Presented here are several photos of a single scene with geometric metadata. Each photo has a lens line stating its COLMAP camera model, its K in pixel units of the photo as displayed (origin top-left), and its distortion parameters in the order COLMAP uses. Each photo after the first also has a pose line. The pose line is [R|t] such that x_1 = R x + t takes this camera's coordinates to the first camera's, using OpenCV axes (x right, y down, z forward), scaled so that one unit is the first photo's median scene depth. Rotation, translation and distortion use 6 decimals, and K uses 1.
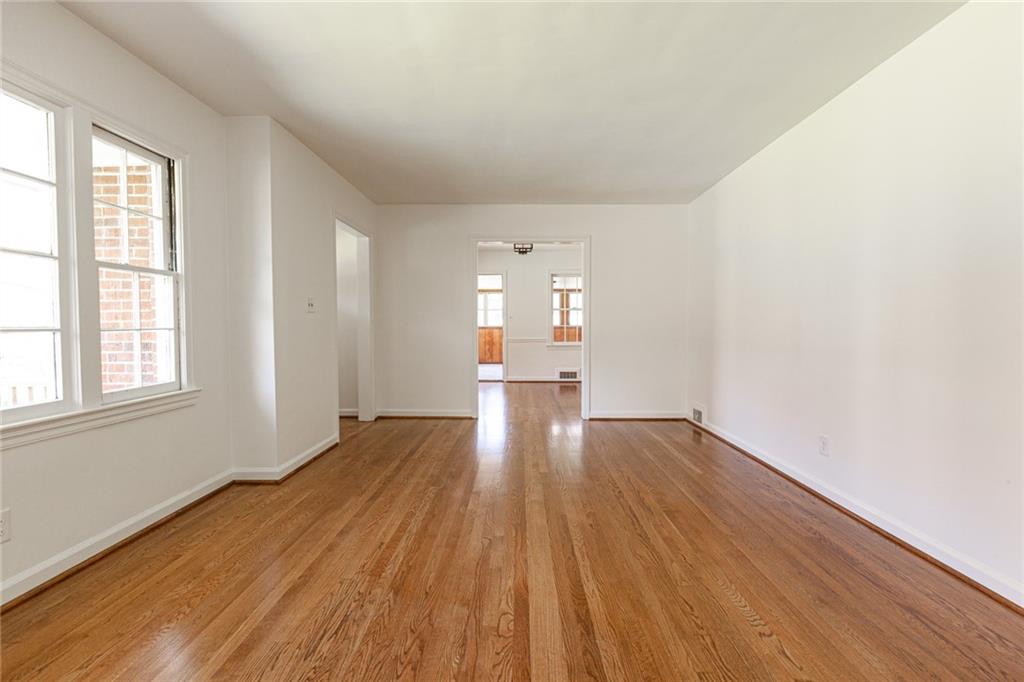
lens RADIAL K [[452.4, 0, 512.0], [0, 452.4, 341.0], [0, 0, 1]] dist [-0.000412, -0.000264]
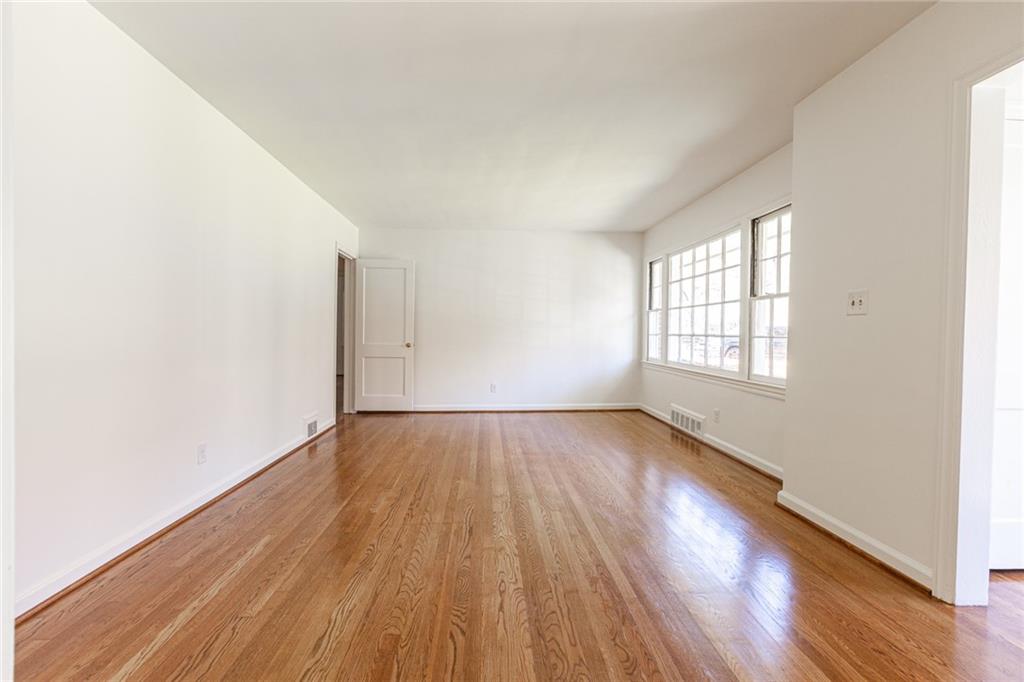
lens RADIAL K [[452.4, 0, 512.0], [0, 452.4, 341.0], [0, 0, 1]] dist [-0.000412, -0.000264]
pose [[-0.997138, -0.007930, -0.075190, 0.102122], [-0.011814, 0.998610, 0.051362, -0.066597], [0.074678, 0.052103, -0.995846, 1.976422]]
